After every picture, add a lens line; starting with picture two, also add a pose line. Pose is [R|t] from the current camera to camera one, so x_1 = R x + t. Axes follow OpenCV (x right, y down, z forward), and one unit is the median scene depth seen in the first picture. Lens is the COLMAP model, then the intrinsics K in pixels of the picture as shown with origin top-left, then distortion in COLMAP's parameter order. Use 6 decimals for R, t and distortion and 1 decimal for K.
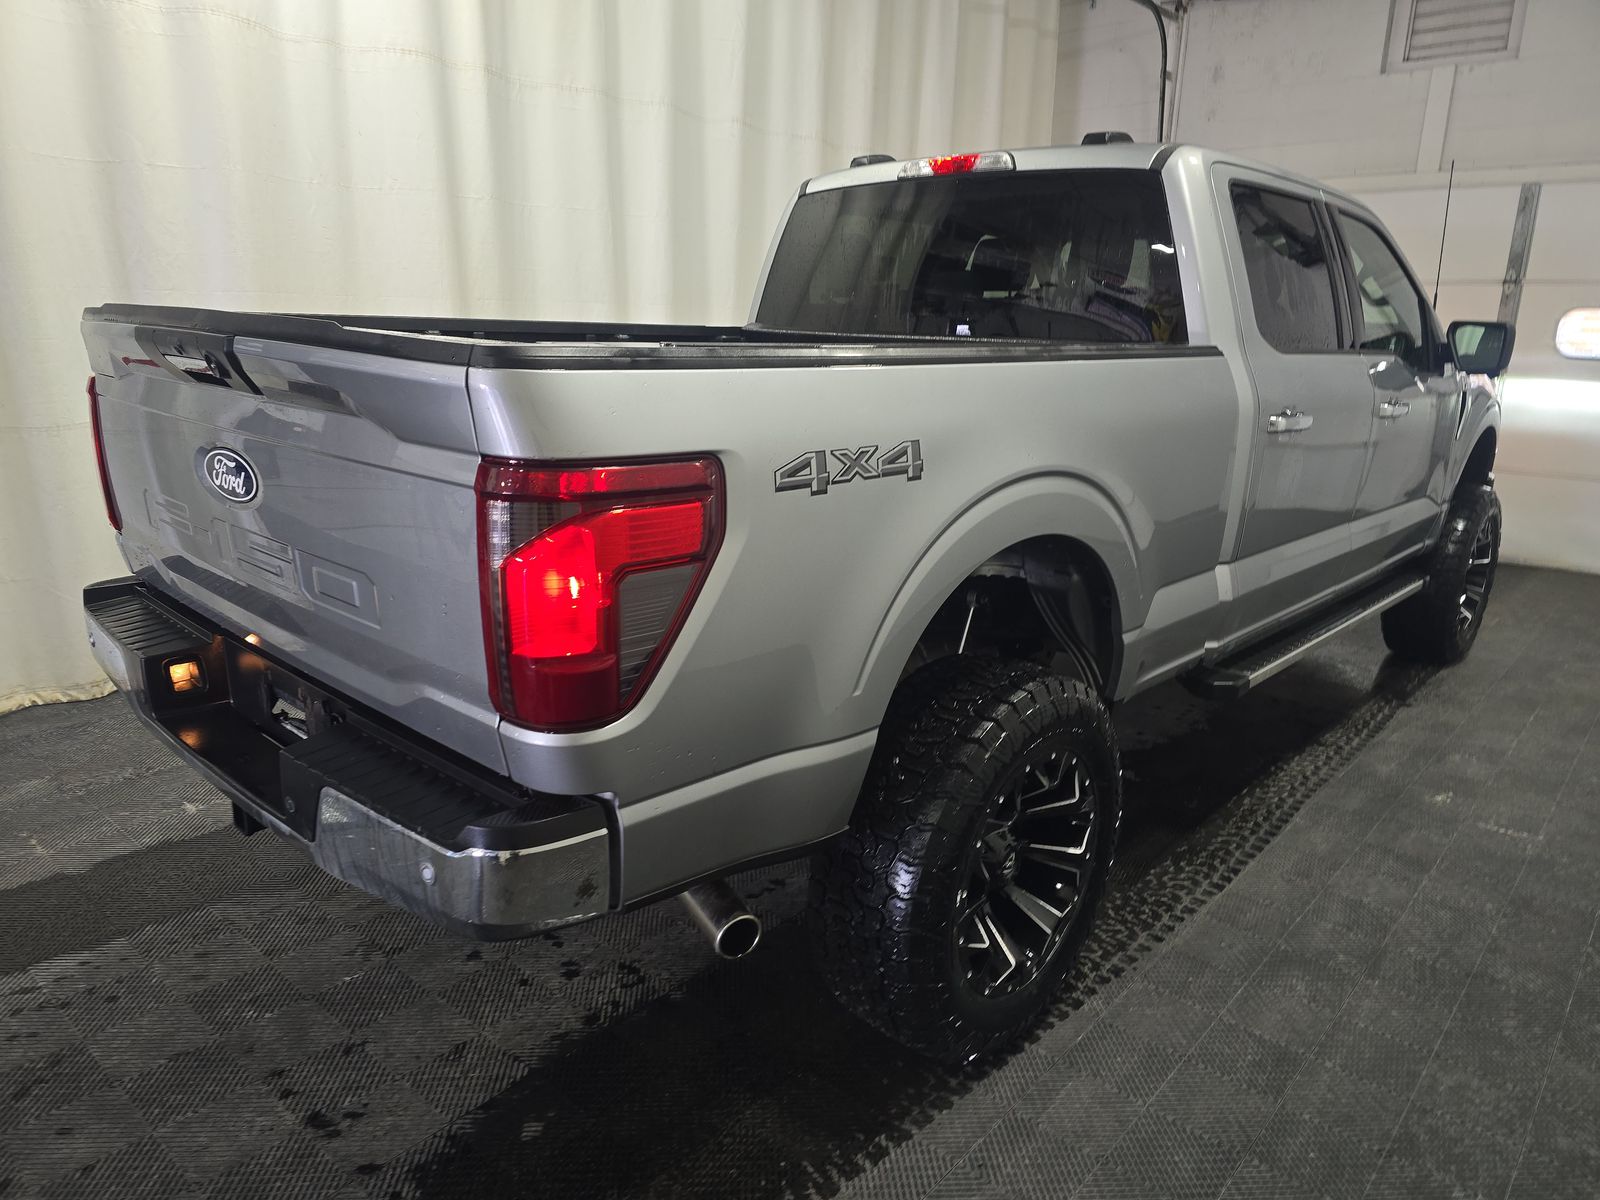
lens RADIAL K [[1112.2, 0, 800.0], [0, 1112.2, 600.0], [0, 0, 1]] dist [0.037690, -0.034848]
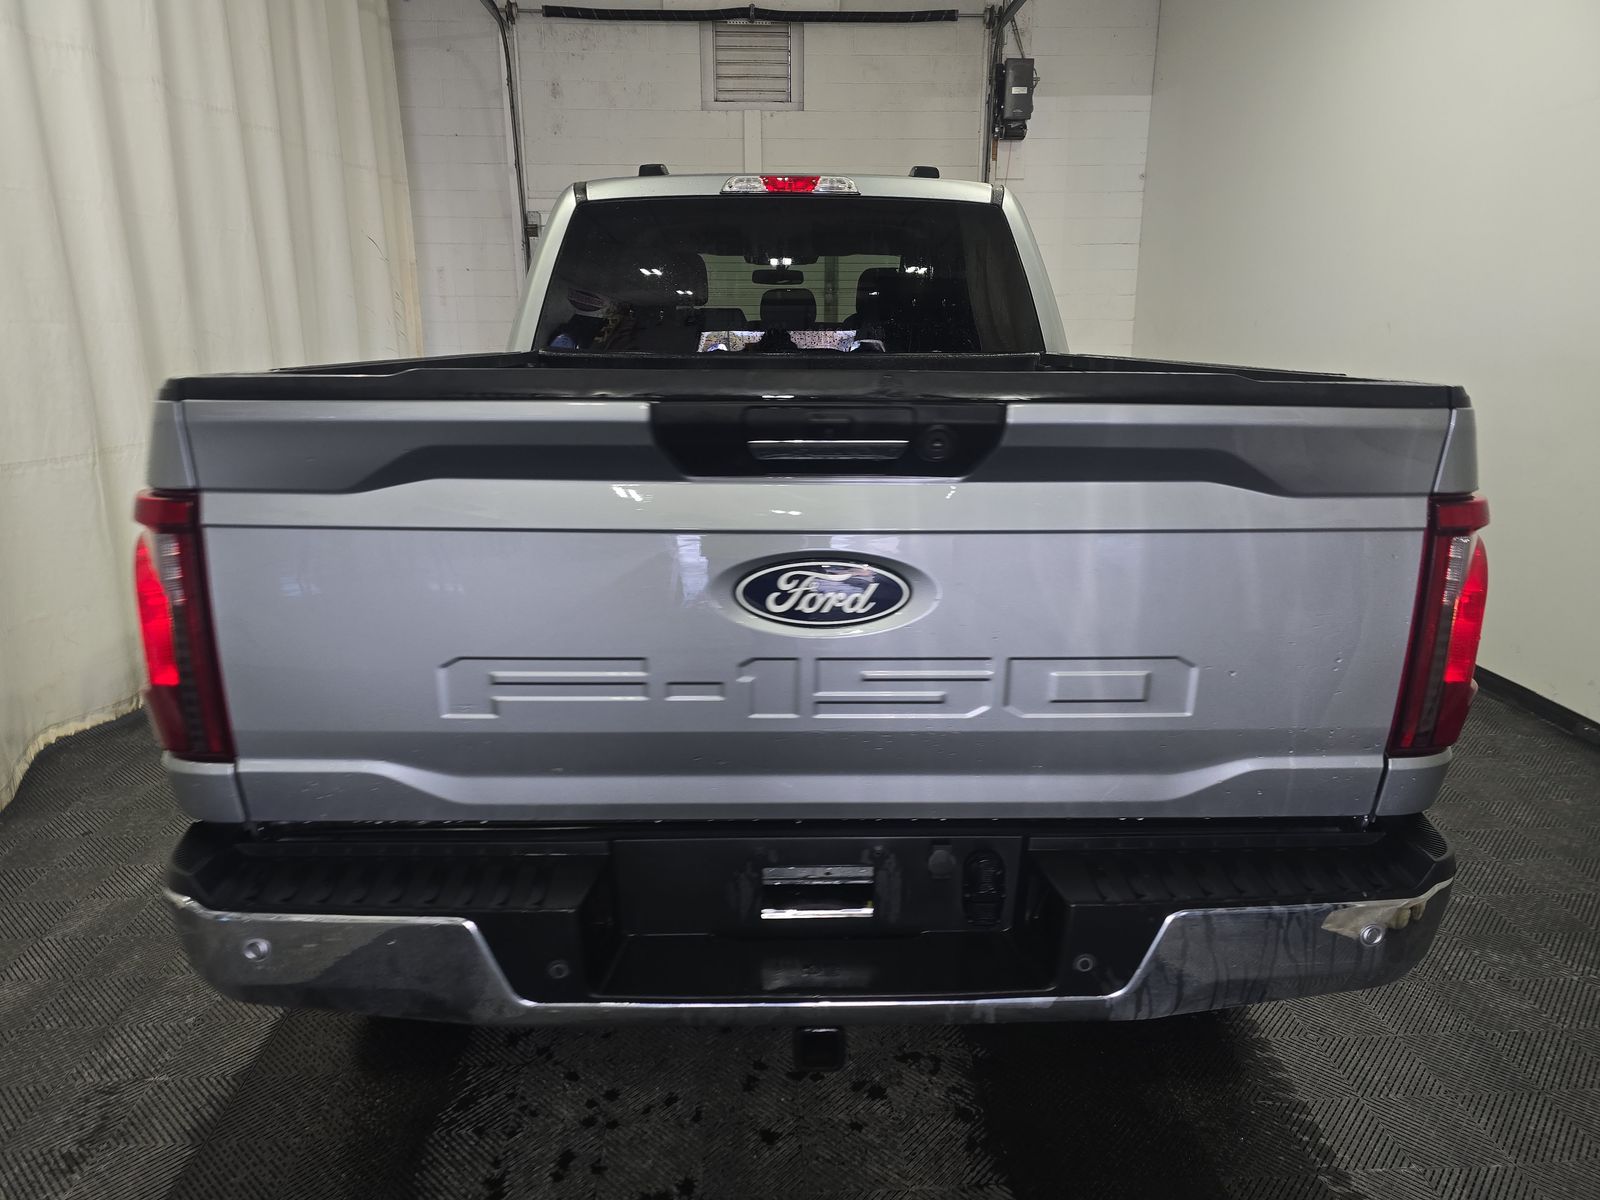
lens RADIAL K [[1112.2, 0, 800.0], [0, 1112.2, 600.0], [0, 0, 1]] dist [0.037690, -0.034848]
pose [[0.707760, -0.189075, 0.680681, -0.320023], [0.188718, 0.979106, 0.075743, -0.051085], [-0.680780, 0.074849, 0.728653, 0.152459]]
